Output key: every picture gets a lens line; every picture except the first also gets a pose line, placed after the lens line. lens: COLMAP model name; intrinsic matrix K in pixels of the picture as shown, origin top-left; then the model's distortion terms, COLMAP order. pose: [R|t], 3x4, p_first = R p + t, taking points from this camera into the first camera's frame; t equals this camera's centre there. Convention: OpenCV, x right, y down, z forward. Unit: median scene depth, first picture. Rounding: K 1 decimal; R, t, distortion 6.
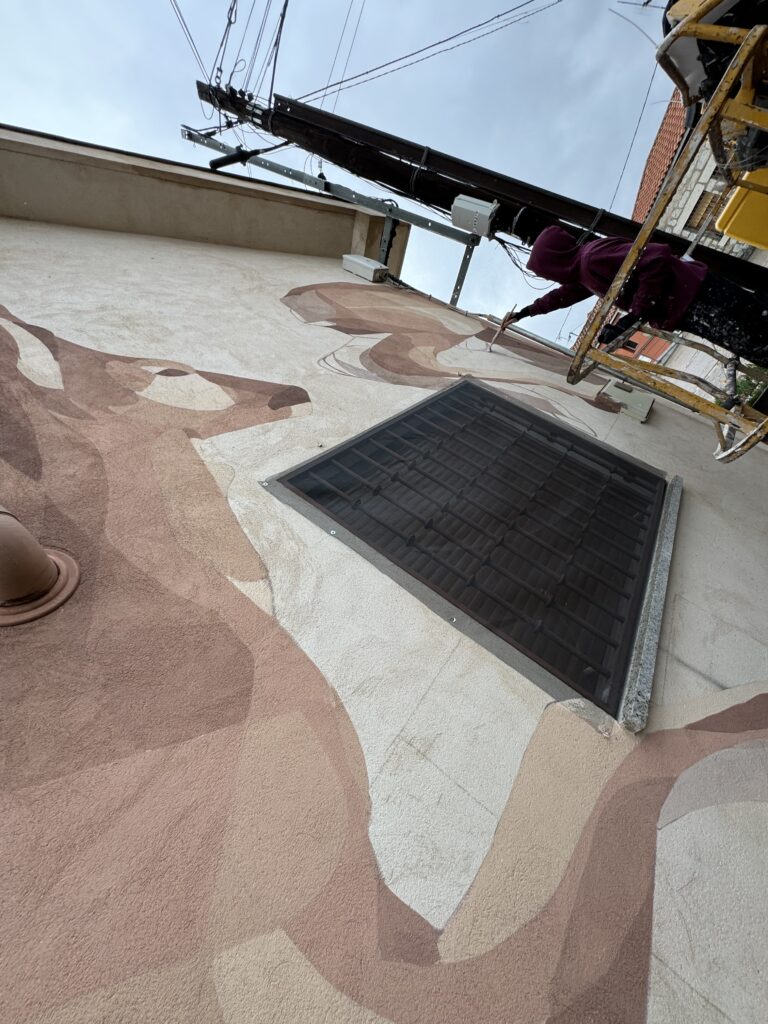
lens RADIAL K [[418.7, 0, 384.0], [0, 418.7, 512.0], [0, 0, 1]] dist [0.000443, 0.000223]
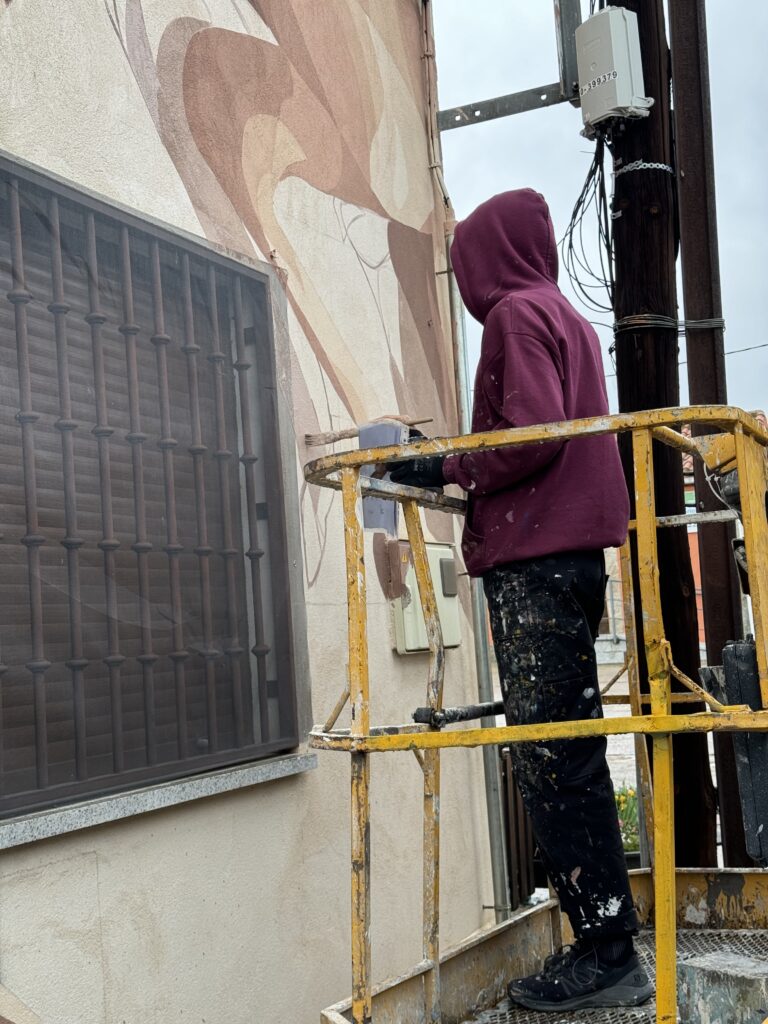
lens RADIAL K [[1417.8, 0, 384.0], [0, 1417.8, 512.0], [0, 0, 1]] dist [0.135379, -0.140857]
pose [[0.482705, 0.797013, 0.362995, -0.146082], [-0.802458, 0.568530, -0.181202, -0.015643], [-0.350794, -0.203821, 0.914002, -0.739553]]
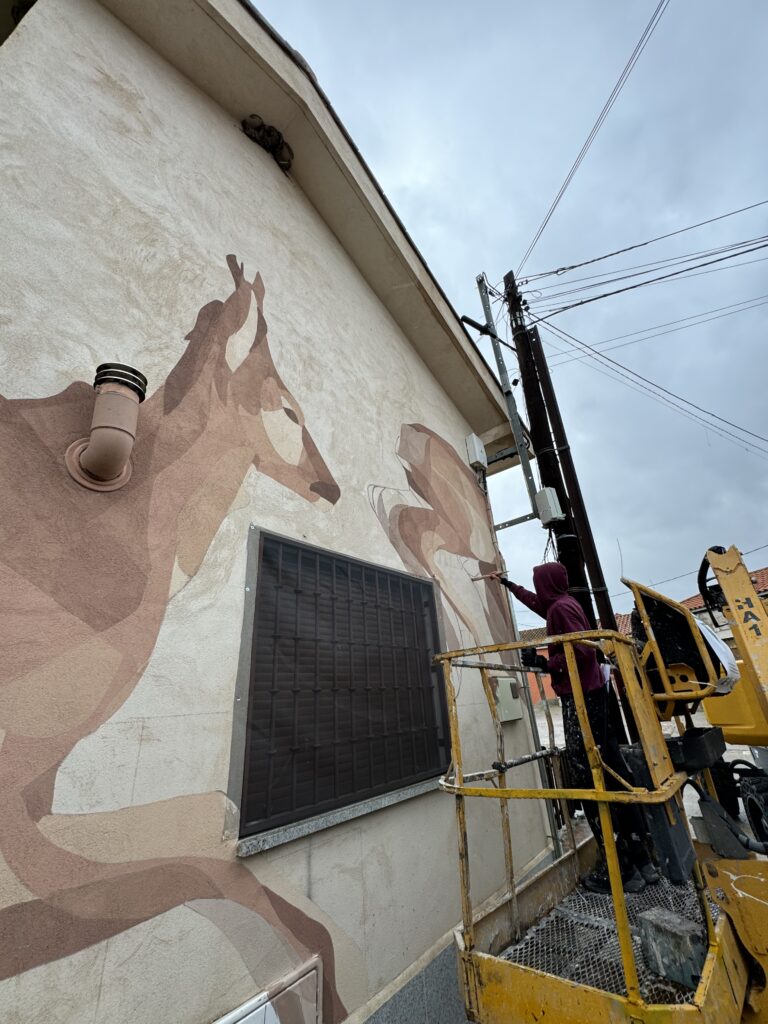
lens RADIAL K [[413.0, 0, 384.0], [0, 413.0, 512.0], [0, 0, 1]] dist [-0.001473, -0.000044]
pose [[0.582157, 0.811359, -0.052816, 0.007885], [-0.808052, 0.570127, -0.148351, -0.237291], [-0.090254, 0.129041, 0.987523, -0.414502]]
